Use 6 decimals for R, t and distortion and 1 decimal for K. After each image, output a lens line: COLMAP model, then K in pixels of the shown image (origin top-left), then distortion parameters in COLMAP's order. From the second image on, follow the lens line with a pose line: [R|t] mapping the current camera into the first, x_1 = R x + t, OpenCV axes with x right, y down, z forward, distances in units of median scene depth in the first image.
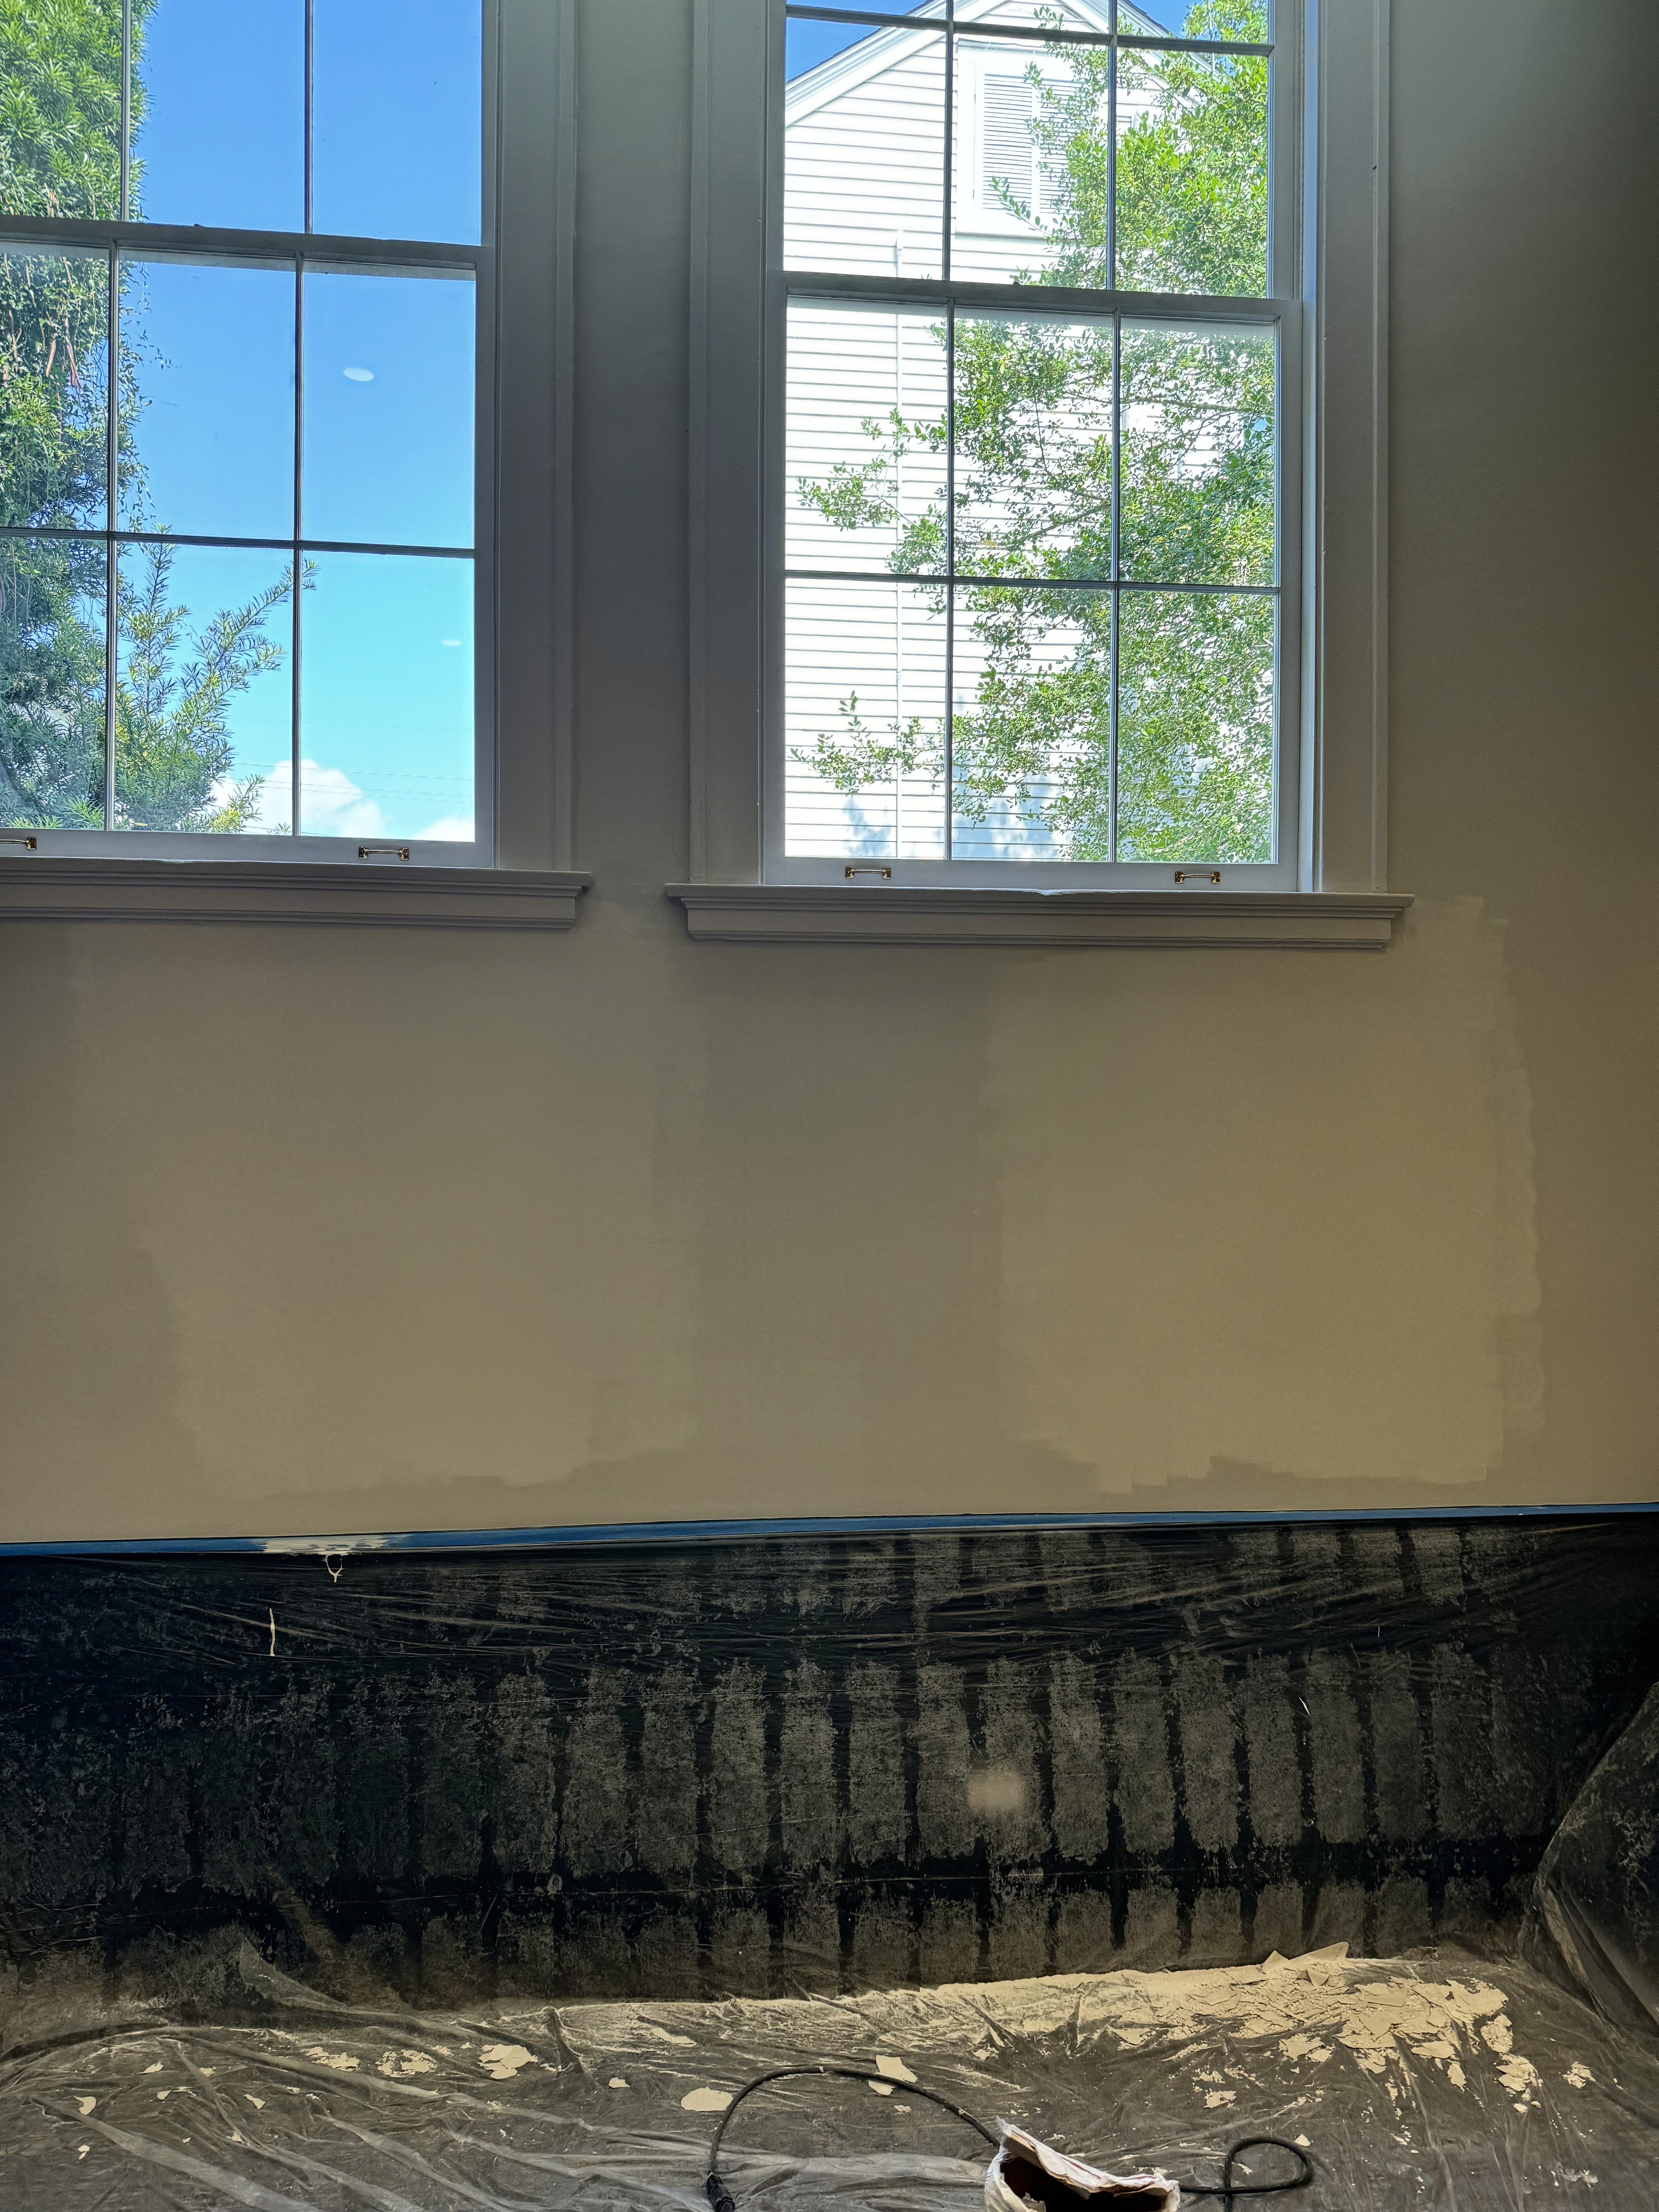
lens RADIAL K [[1554.4, 0, 795.5], [0, 1554.4, 1122.8], [0, 0, 1]] dist [0.043138, -0.020705]
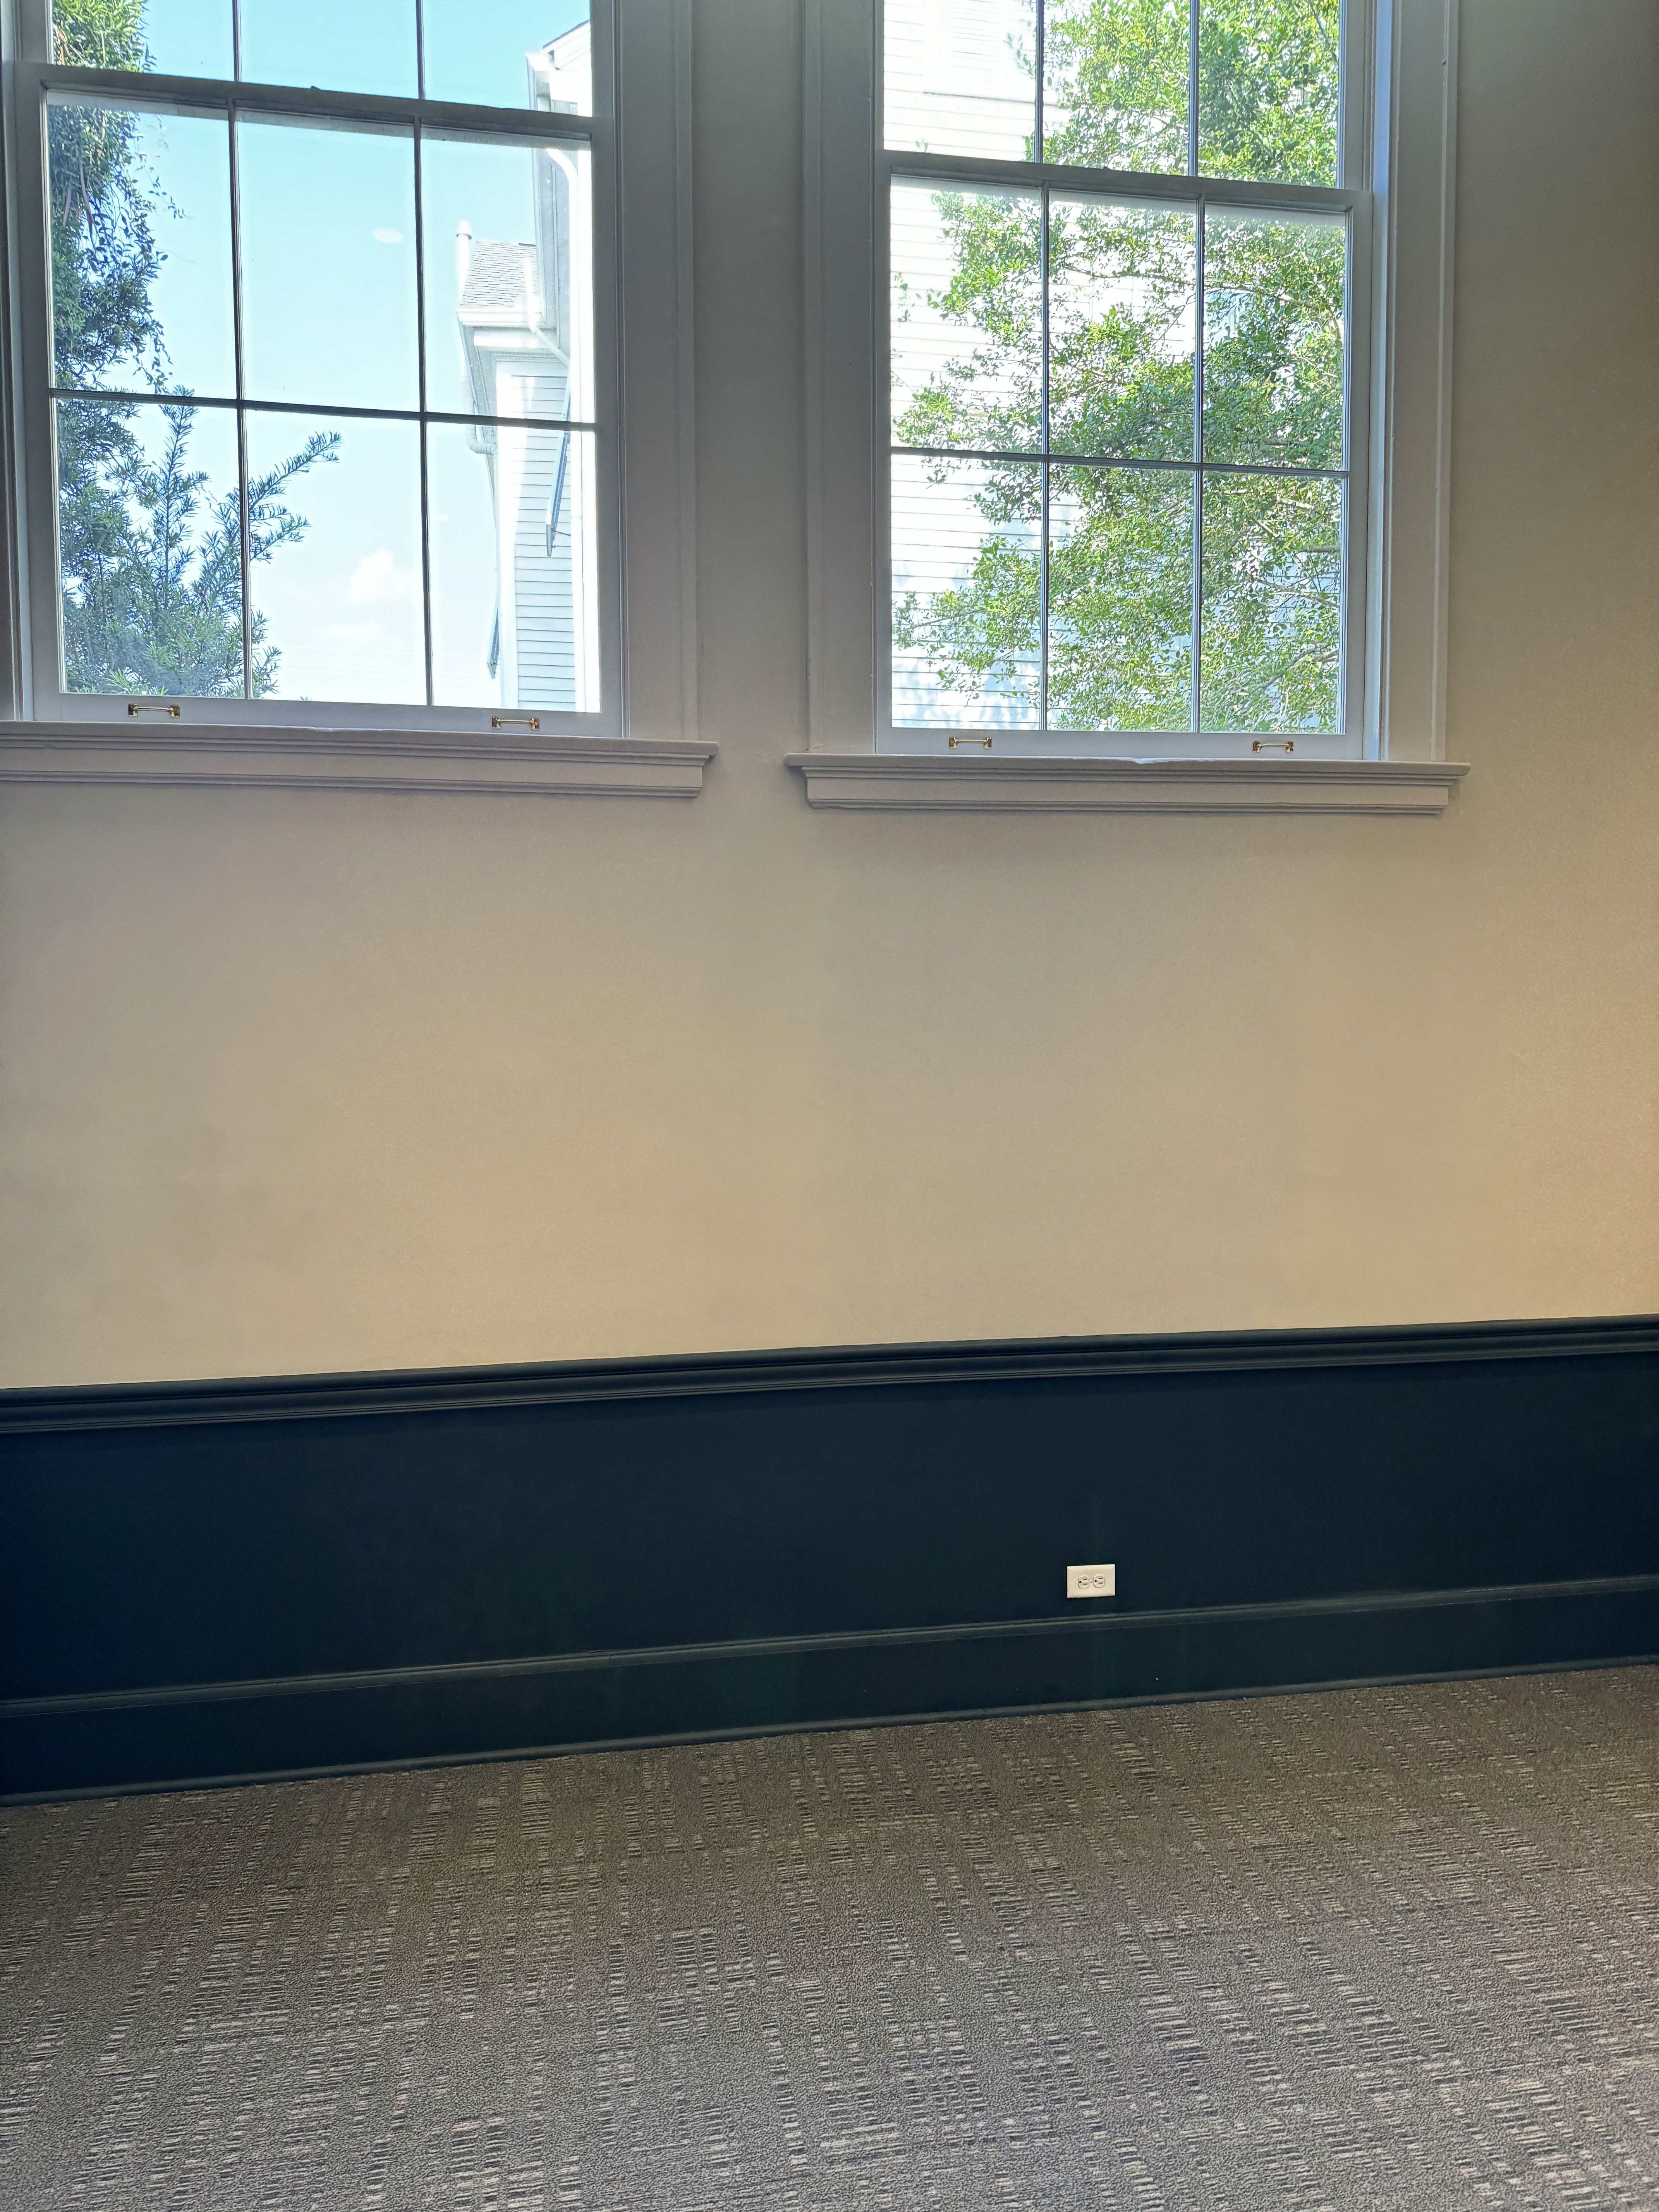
lens RADIAL K [[1554.4, 0, 828.7], [0, 1554.4, 1116.5], [0, 0, 1]] dist [0.043138, -0.020705]
pose [[0.997244, -0.016163, 0.072410, -0.132594], [0.011098, 0.997499, 0.069809, 0.018821], [-0.073357, -0.068813, 0.994929, -0.070558]]
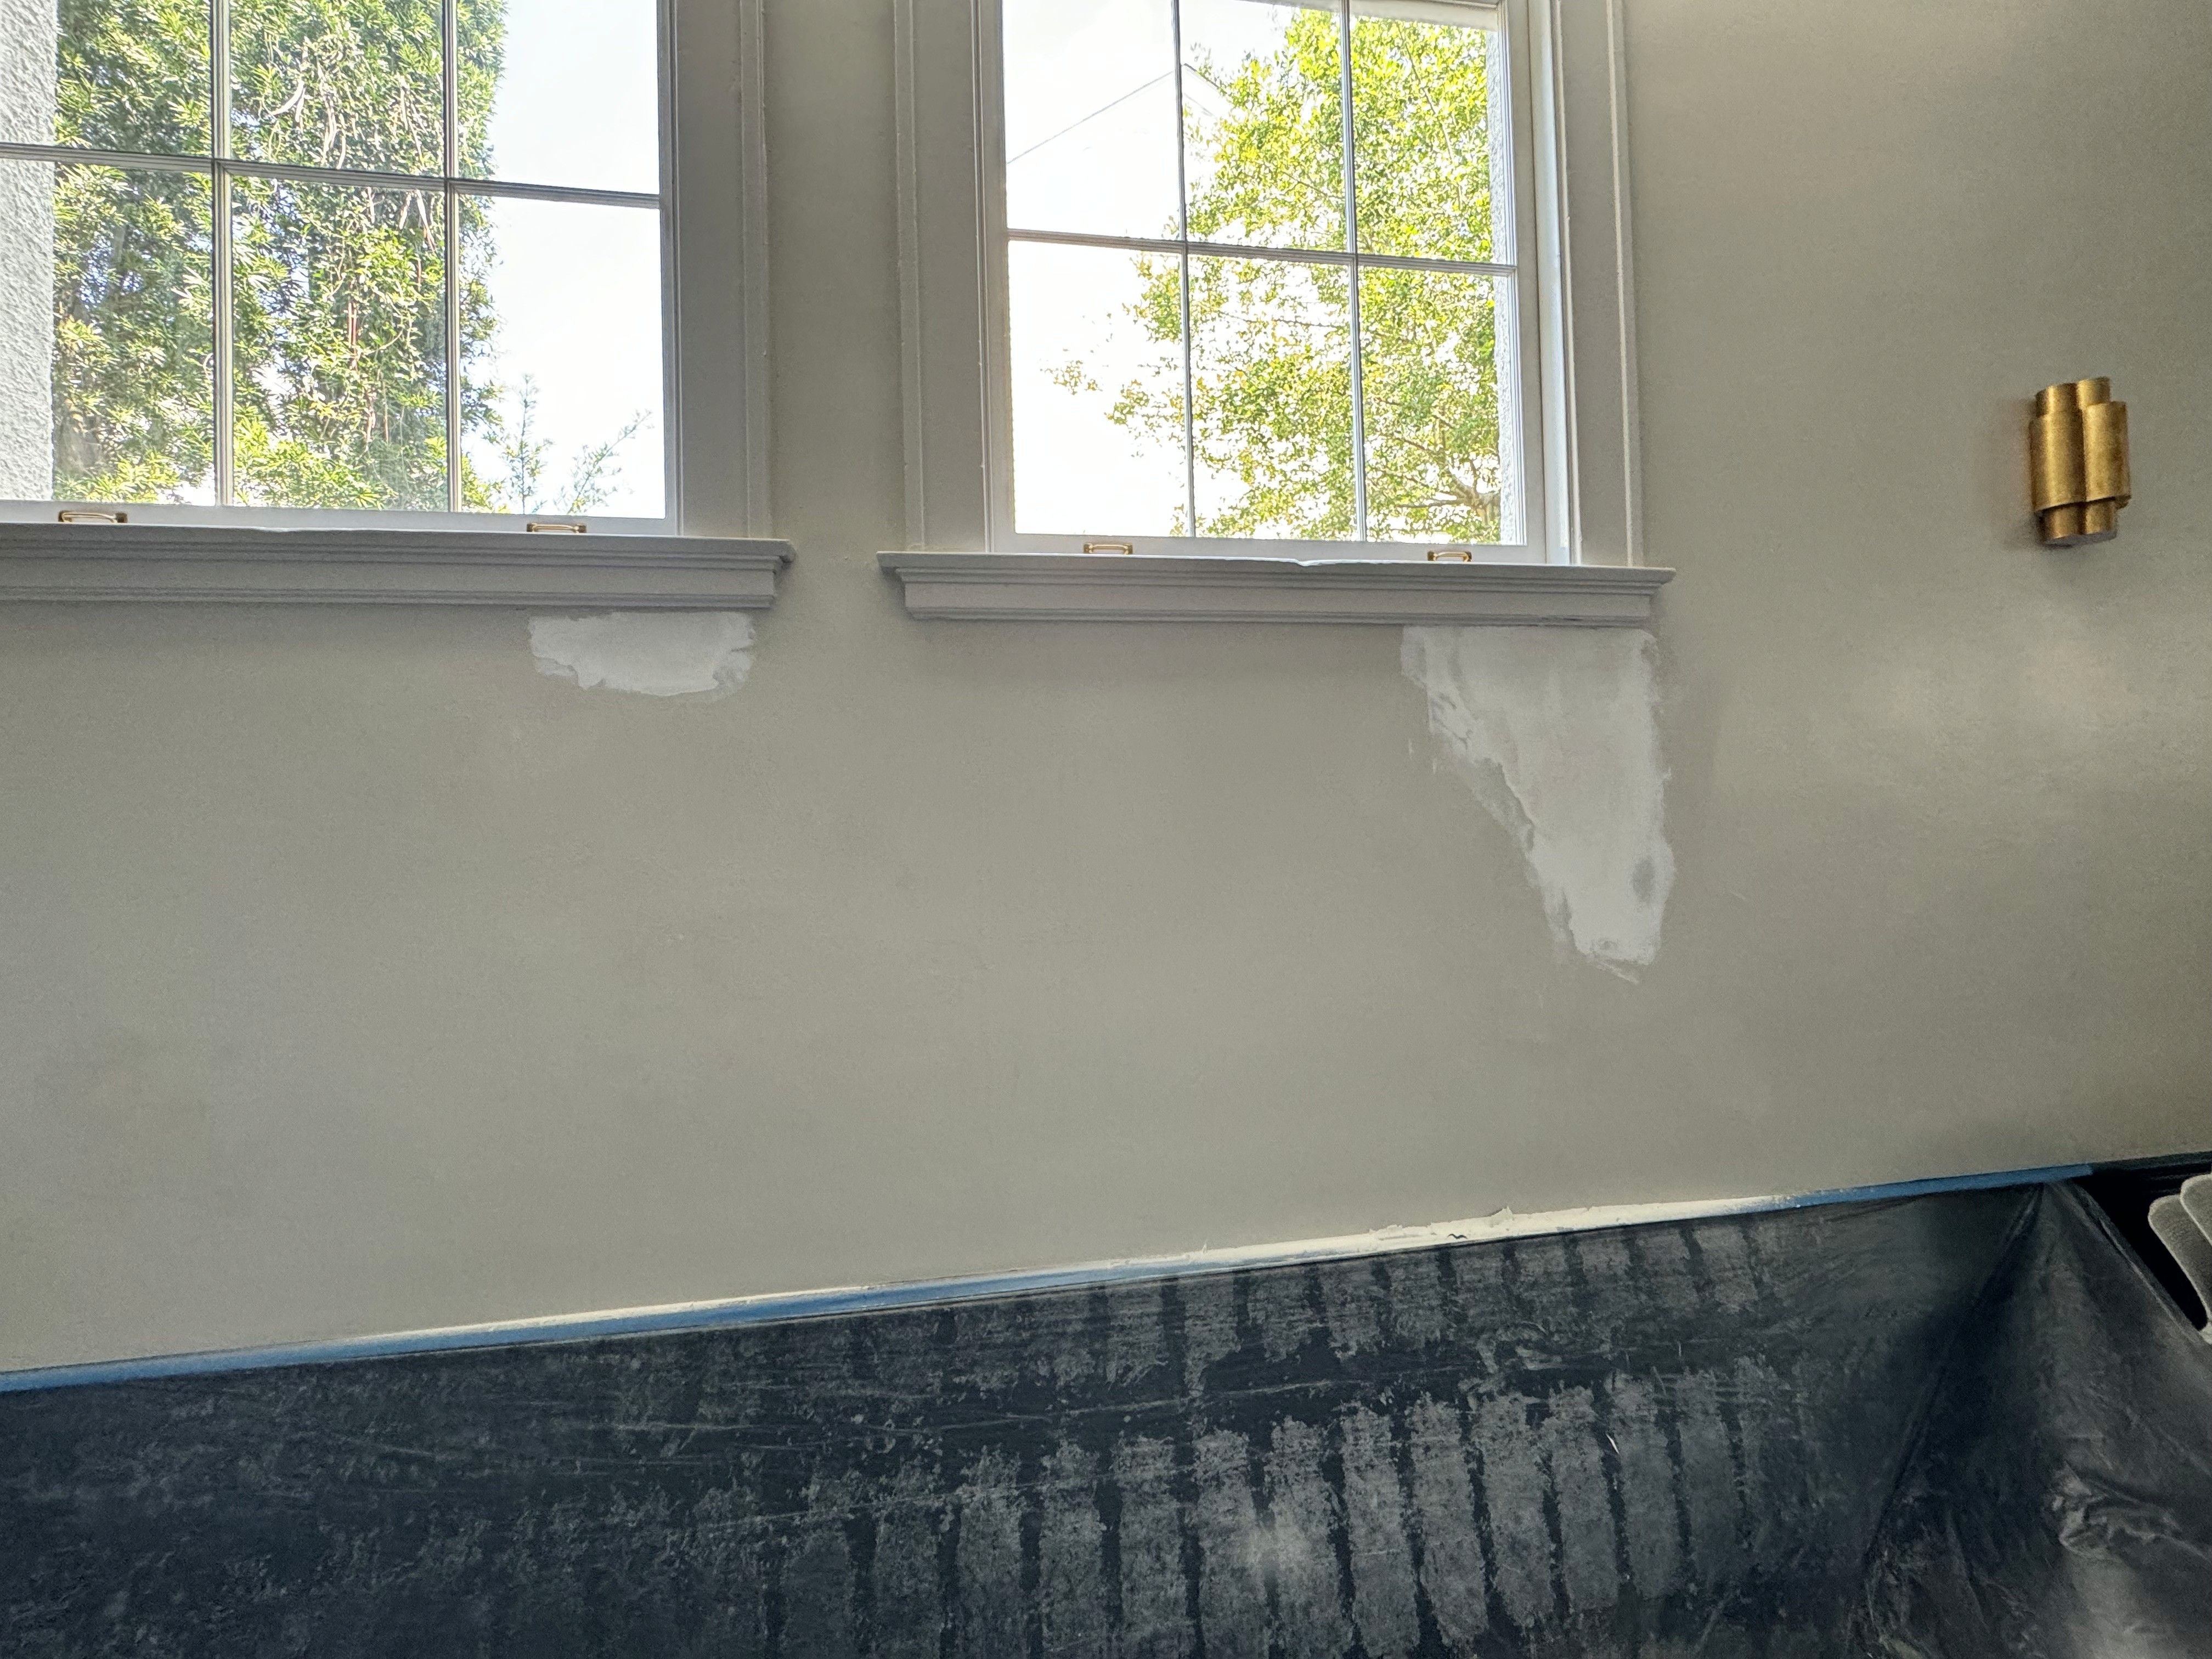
lens RADIAL K [[887.0, 0, 1071.1], [0, 887.0, 824.9], [0, 0, 1]] dist [0.030393, 0.000381]
pose [[0.999289, -0.029625, 0.023328, 0.007721], [0.030046, 0.999388, -0.017908, 0.011790], [-0.022783, 0.018596, 0.999567, 0.483154]]
